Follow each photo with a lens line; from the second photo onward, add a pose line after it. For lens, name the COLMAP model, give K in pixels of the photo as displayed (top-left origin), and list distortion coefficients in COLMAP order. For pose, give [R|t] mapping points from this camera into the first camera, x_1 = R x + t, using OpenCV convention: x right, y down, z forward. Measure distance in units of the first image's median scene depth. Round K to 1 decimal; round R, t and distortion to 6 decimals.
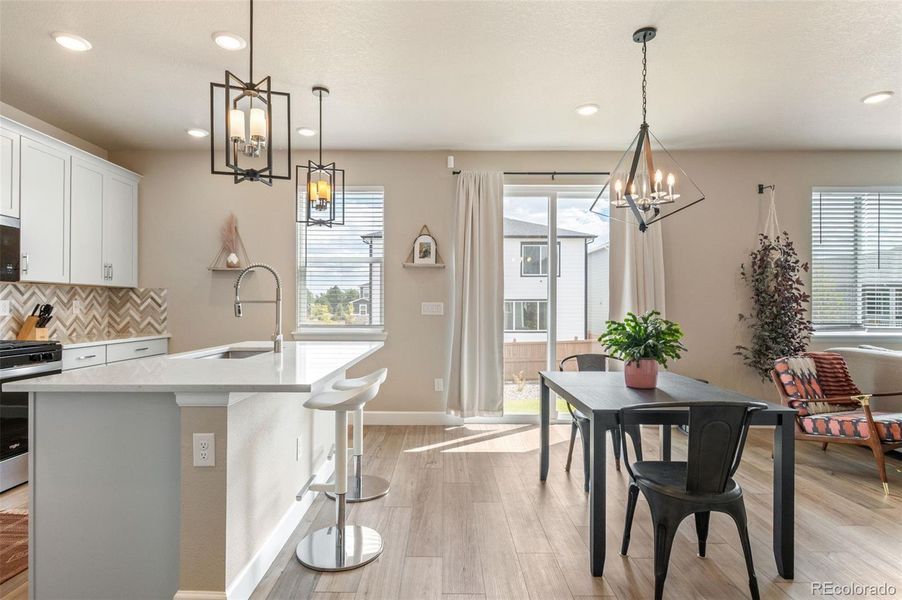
lens RADIAL K [[451.2, 0, 448.7], [0, 451.2, 309.0], [0, 0, 1]] dist [0.000349, -0.000270]
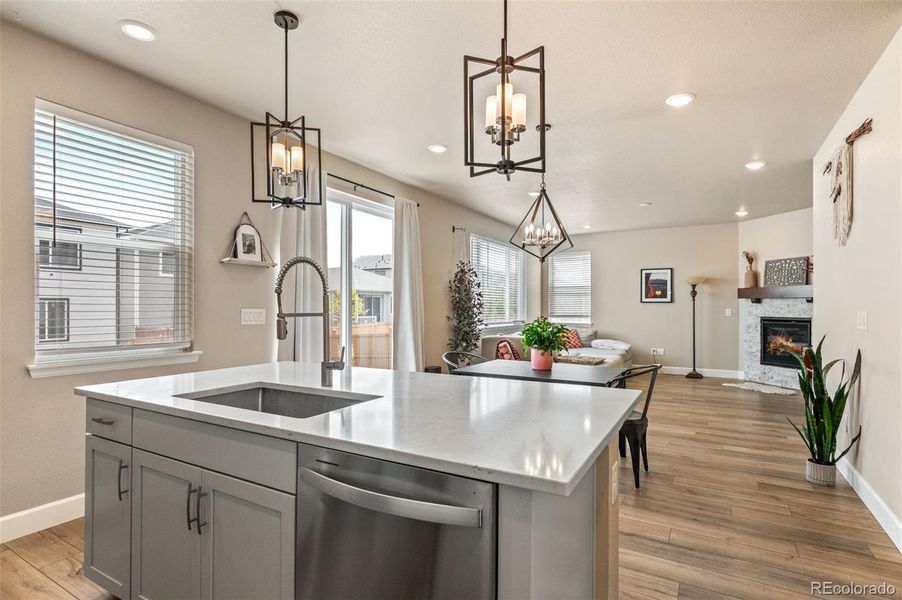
lens RADIAL K [[451.2, 0, 448.7], [0, 451.2, 309.0], [0, 0, 1]] dist [0.000349, -0.000270]
pose [[0.513759, -0.004267, 0.857924, -0.574219], [0.002593, 0.999991, 0.003421, -0.016001], [-0.857931, 0.000467, 0.513765, 0.285144]]
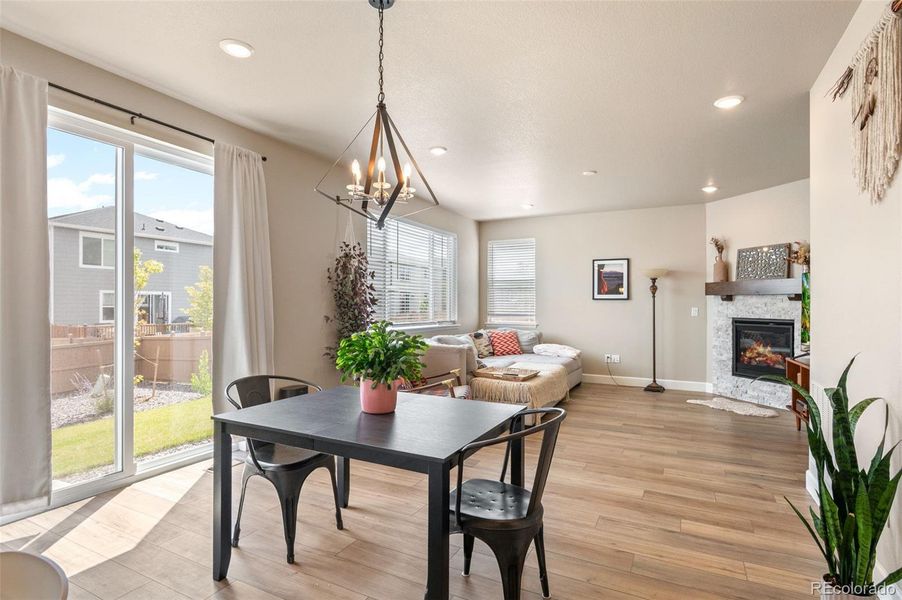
lens RADIAL K [[454.4, 0, 446.1], [0, 454.4, 301.7], [0, 0, 1]] dist [-0.000254, -0.000014]
pose [[0.470553, 0.006285, 0.882350, -0.154753], [-0.002180, 0.999980, -0.005960, -0.016705], [-0.882369, 0.000881, 0.470557, 0.269374]]
